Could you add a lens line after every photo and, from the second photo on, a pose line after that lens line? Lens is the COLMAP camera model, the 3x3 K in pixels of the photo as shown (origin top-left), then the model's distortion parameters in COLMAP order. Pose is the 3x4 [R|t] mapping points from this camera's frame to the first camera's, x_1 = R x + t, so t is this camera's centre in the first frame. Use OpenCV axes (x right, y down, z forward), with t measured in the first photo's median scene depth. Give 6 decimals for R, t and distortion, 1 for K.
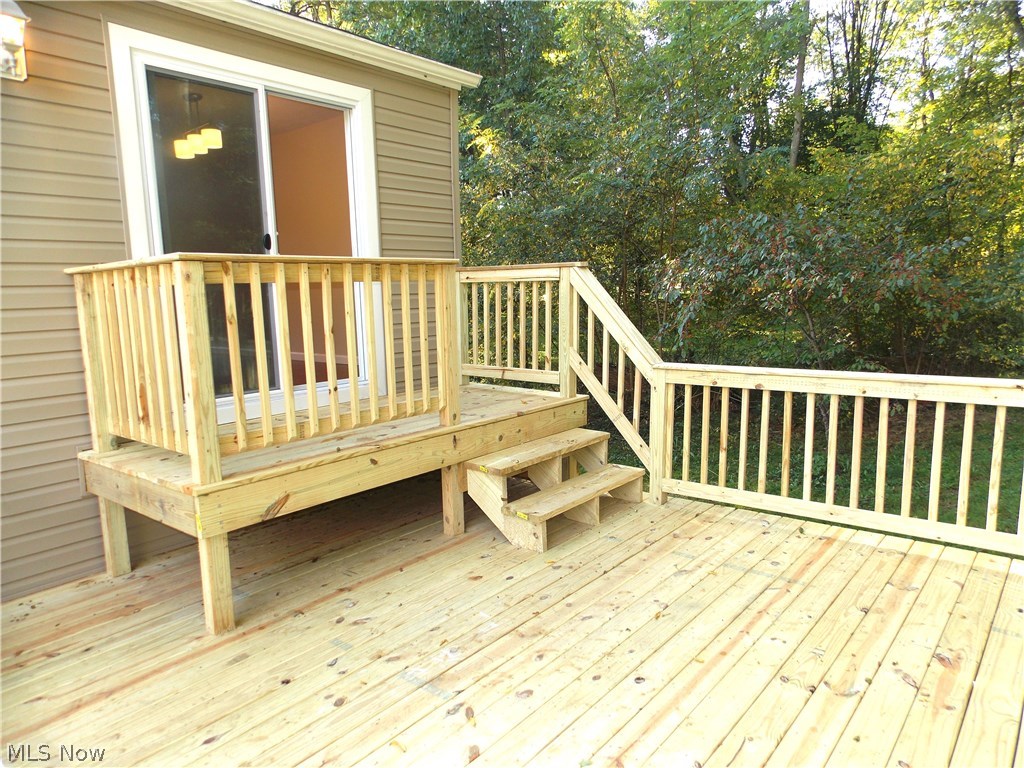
lens RADIAL K [[671.0, 0, 510.4], [0, 671.0, 392.2], [0, 0, 1]] dist [-0.006958, 0.000271]
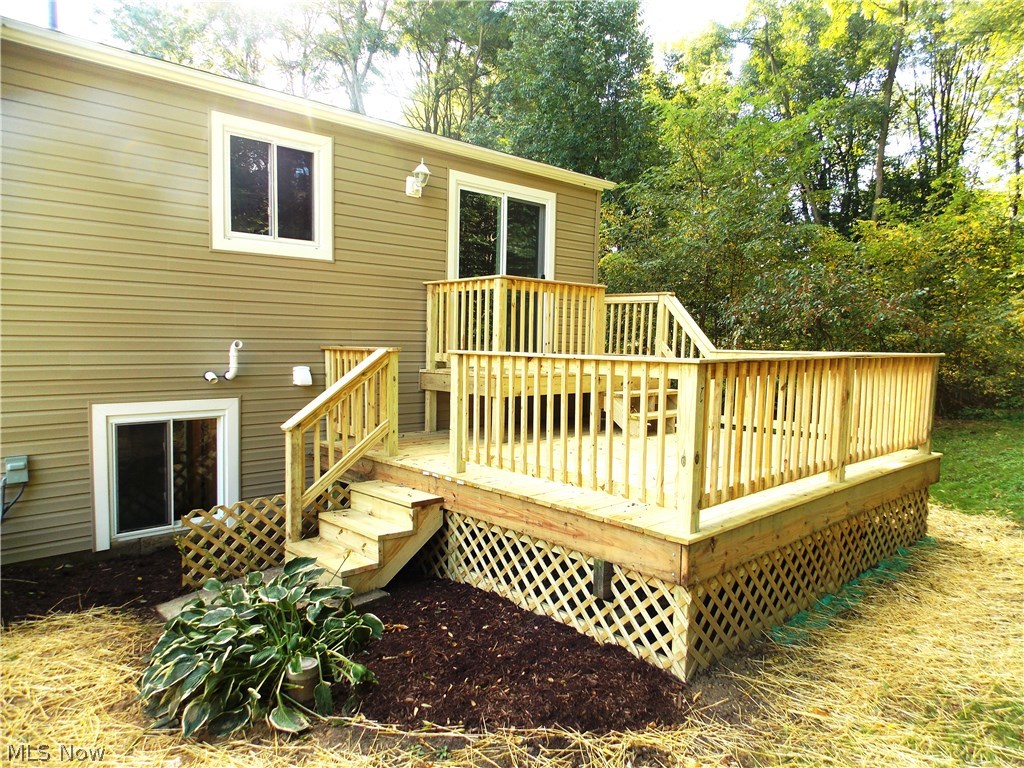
lens RADIAL K [[671.0, 0, 508.8], [0, 671.0, 377.9], [0, 0, 1]] dist [-0.006958, 0.000271]
pose [[0.990282, 0.054212, -0.128069, -0.074158], [-0.065412, 0.994237, -0.084932, 0.195021], [0.122727, 0.092484, 0.988122, -0.724587]]
